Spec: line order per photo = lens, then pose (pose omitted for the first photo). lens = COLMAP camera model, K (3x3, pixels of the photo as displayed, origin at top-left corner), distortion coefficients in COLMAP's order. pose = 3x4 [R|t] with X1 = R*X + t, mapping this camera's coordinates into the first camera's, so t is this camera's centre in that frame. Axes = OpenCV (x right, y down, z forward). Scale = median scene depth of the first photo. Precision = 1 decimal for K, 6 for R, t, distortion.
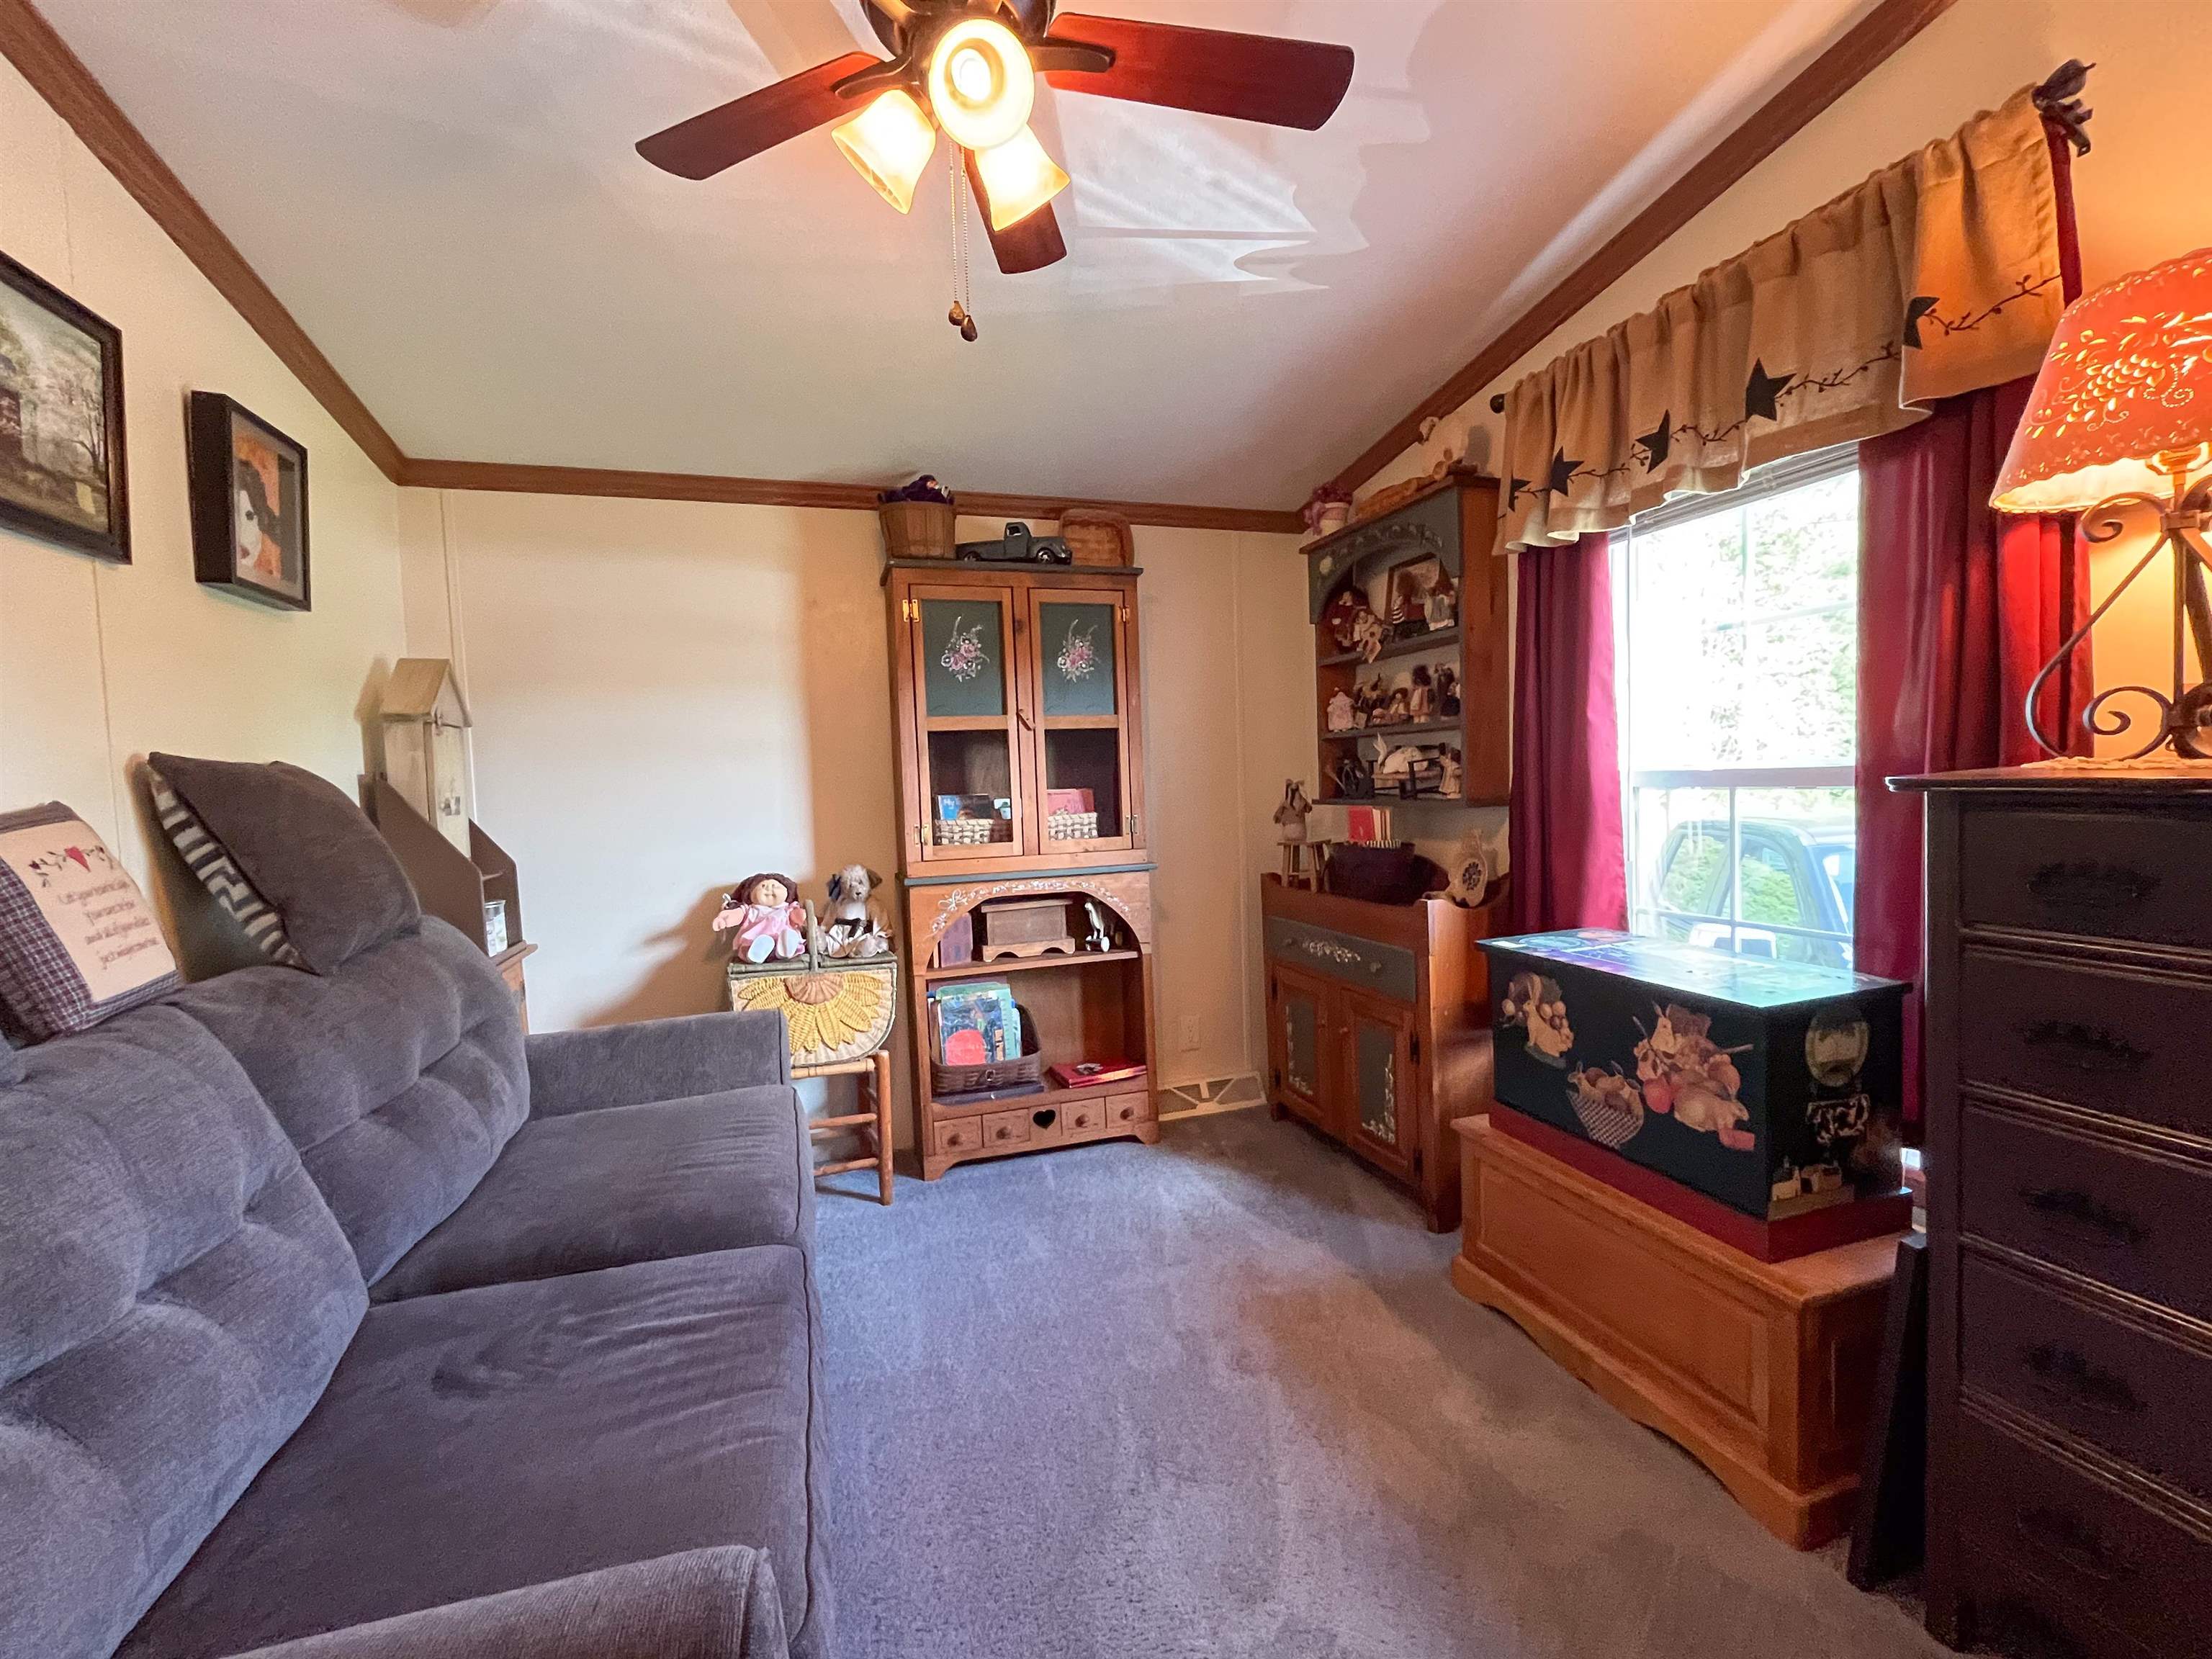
lens RADIAL K [[947.7, 0, 1105.1], [0, 947.7, 827.9], [0, 0, 1]] dist [-0.002823, -0.000095]
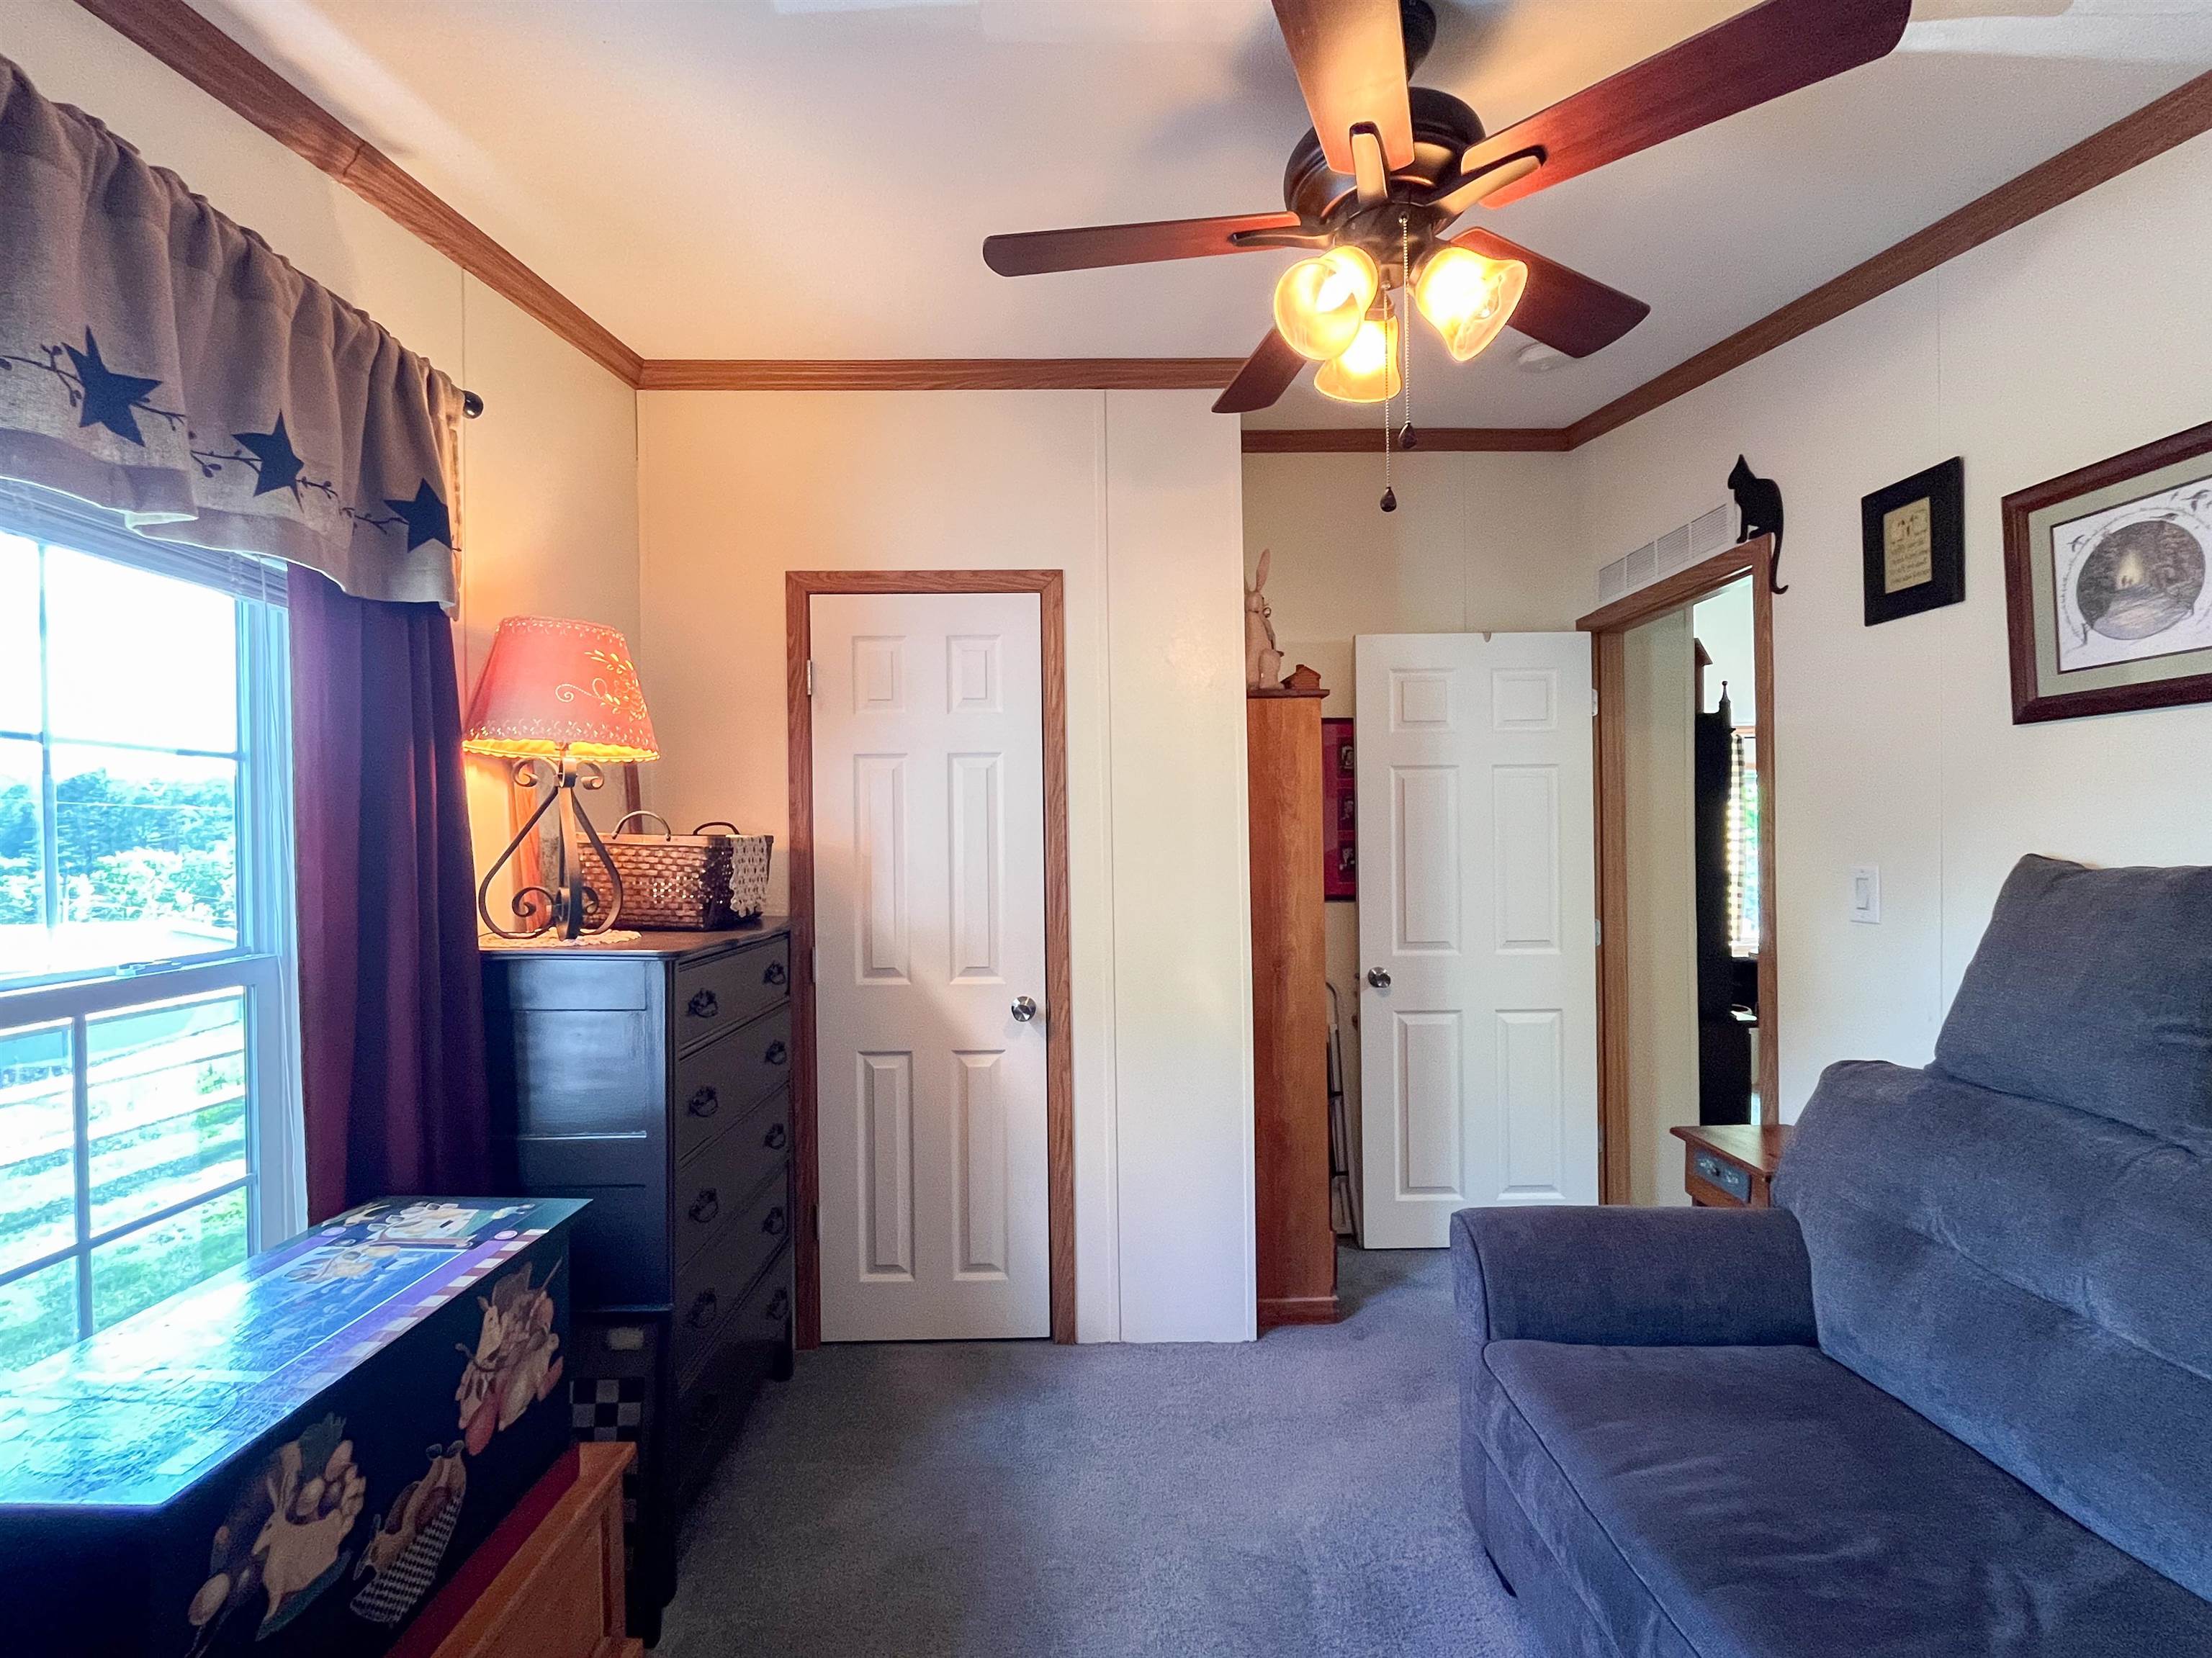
lens RADIAL K [[947.7, 0, 1106.9], [0, 947.7, 835.2], [0, 0, 1]] dist [-0.002823, -0.000095]
pose [[-0.956017, 0.050294, 0.288966, -0.093610], [0.062023, 0.997575, 0.031571, -0.145809], [-0.286678, 0.048105, -0.956819, 1.396122]]
